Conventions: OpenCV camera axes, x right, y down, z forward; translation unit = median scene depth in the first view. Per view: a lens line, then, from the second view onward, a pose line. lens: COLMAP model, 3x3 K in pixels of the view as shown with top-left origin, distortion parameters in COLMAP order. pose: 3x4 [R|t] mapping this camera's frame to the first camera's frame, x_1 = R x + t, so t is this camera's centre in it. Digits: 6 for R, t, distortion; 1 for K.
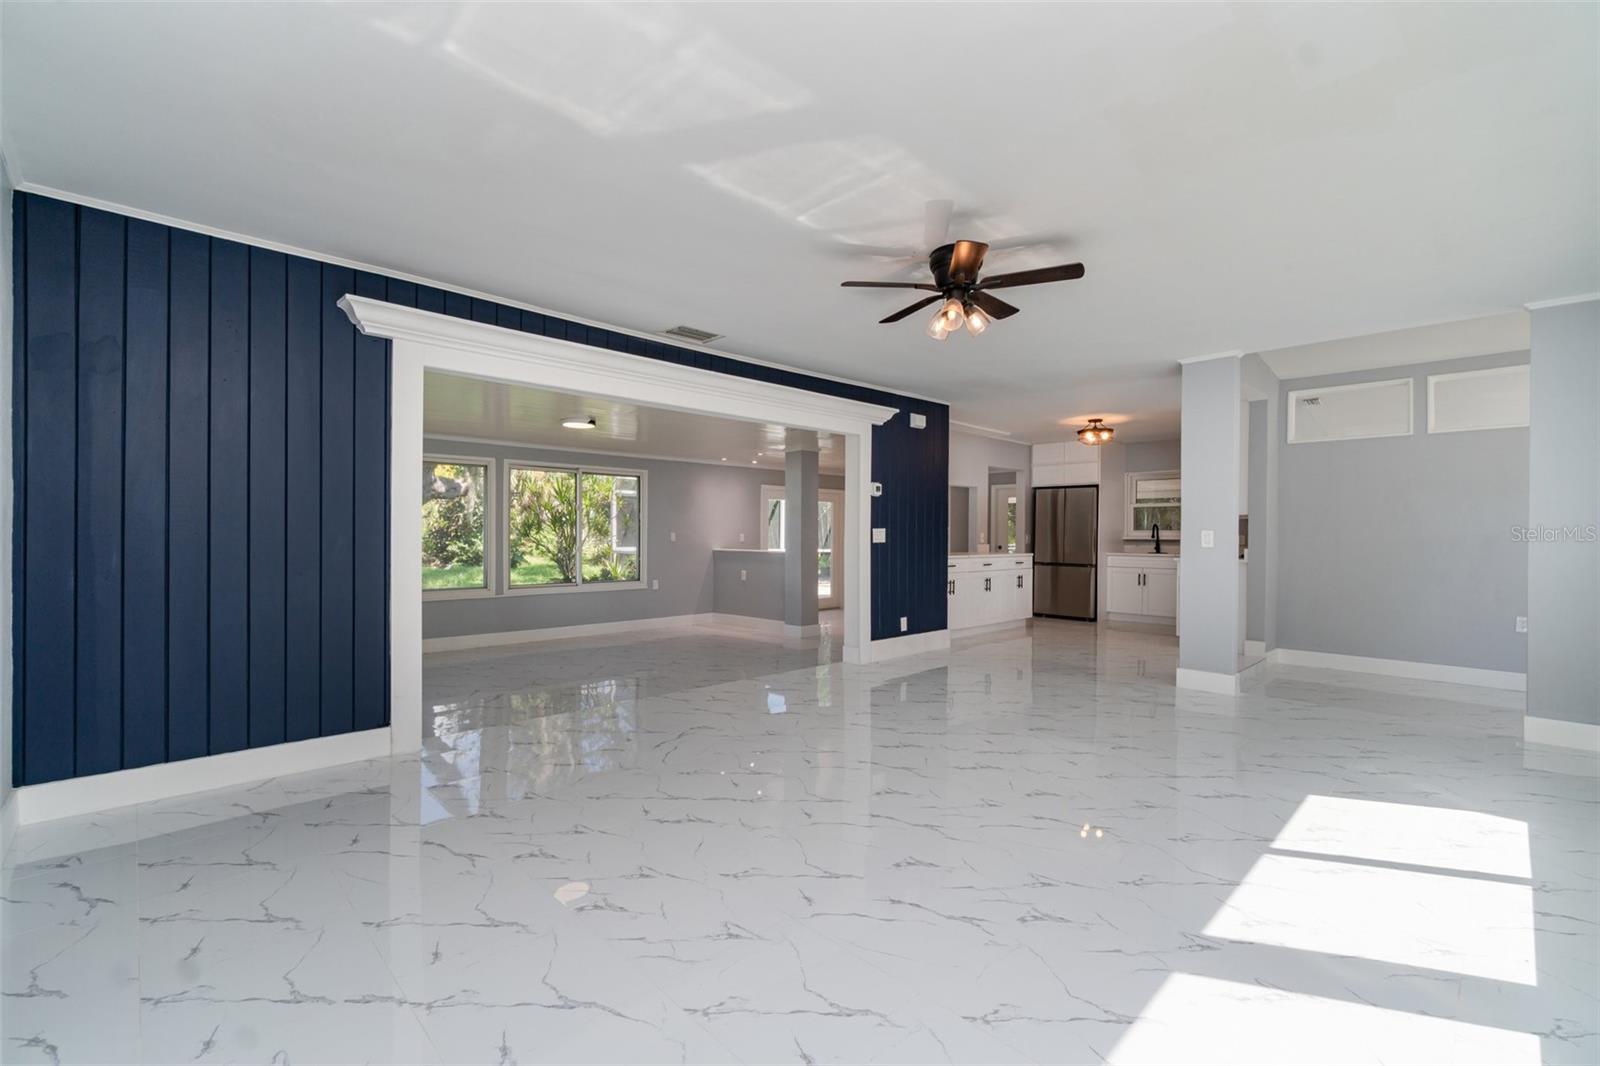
lens RADIAL K [[688.9, 0, 791.5], [0, 688.9, 533.0], [0, 0, 1]] dist [0.000397, 0.000335]
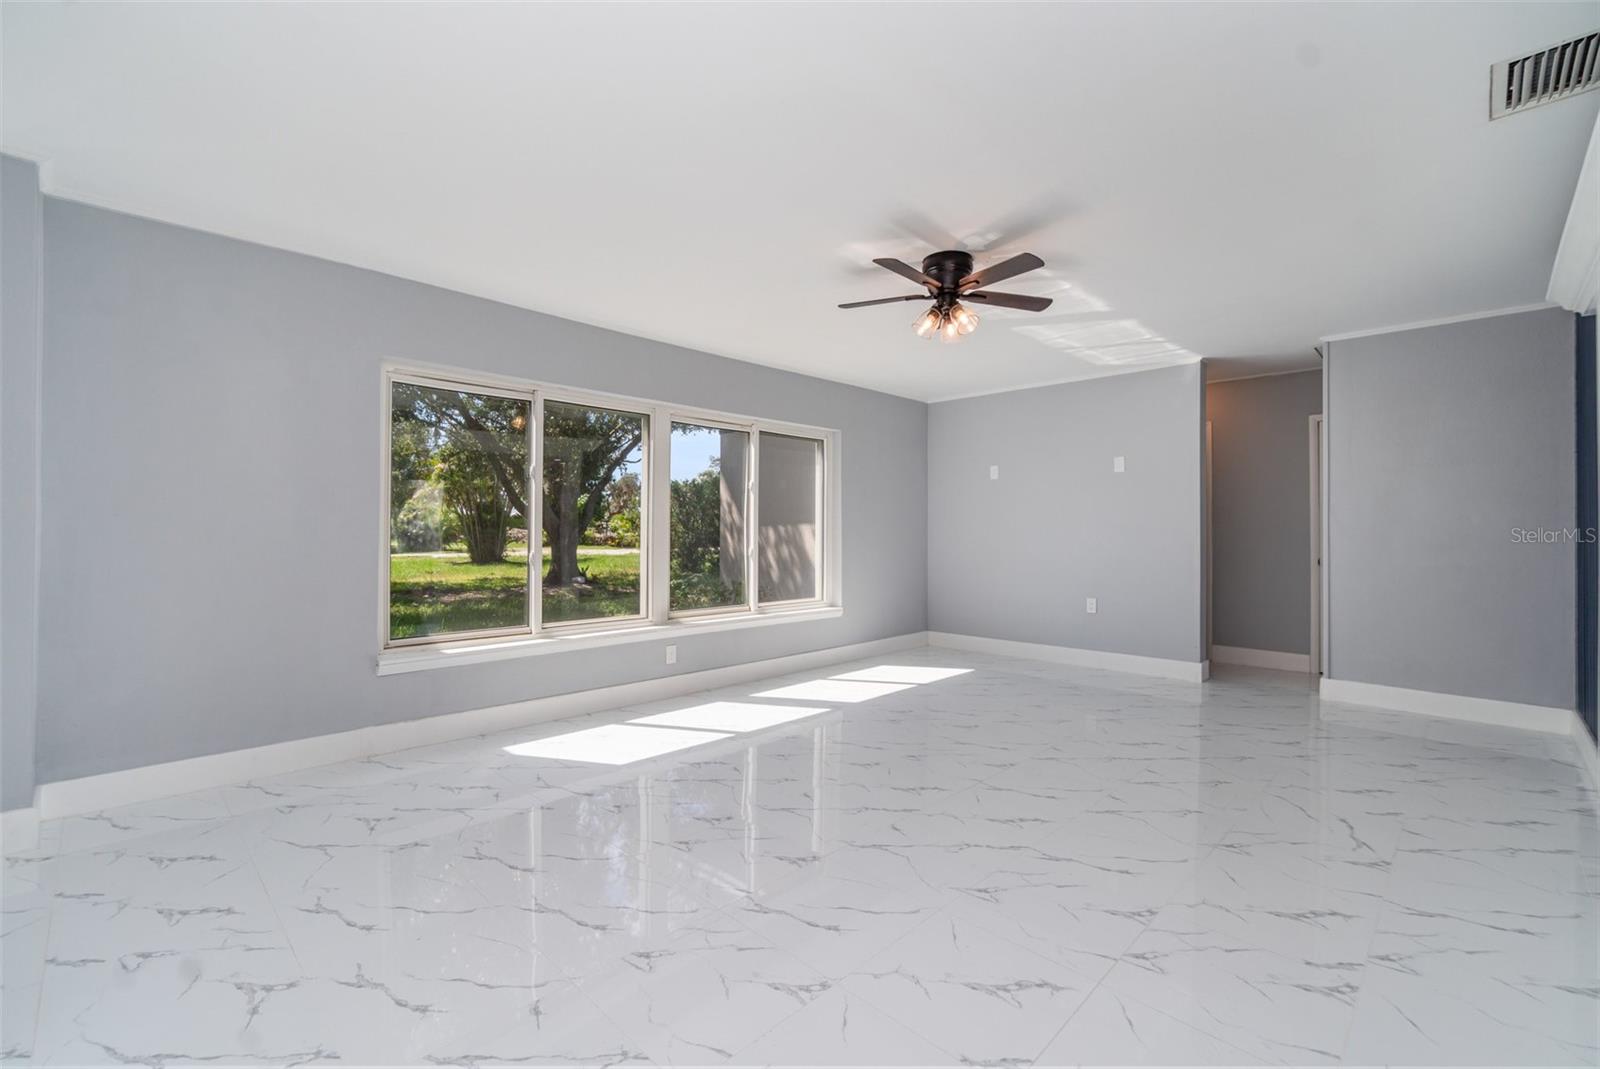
lens RADIAL K [[687.6, 0, 804.5], [0, 687.6, 529.8], [0, 0, 1]] dist [0.002789, 0.000133]
pose [[-0.999229, -0.012888, -0.037091, 0.403702], [-0.012552, 0.999878, -0.009277, 0.012489], [0.037206, -0.008805, -0.999269, 1.674944]]
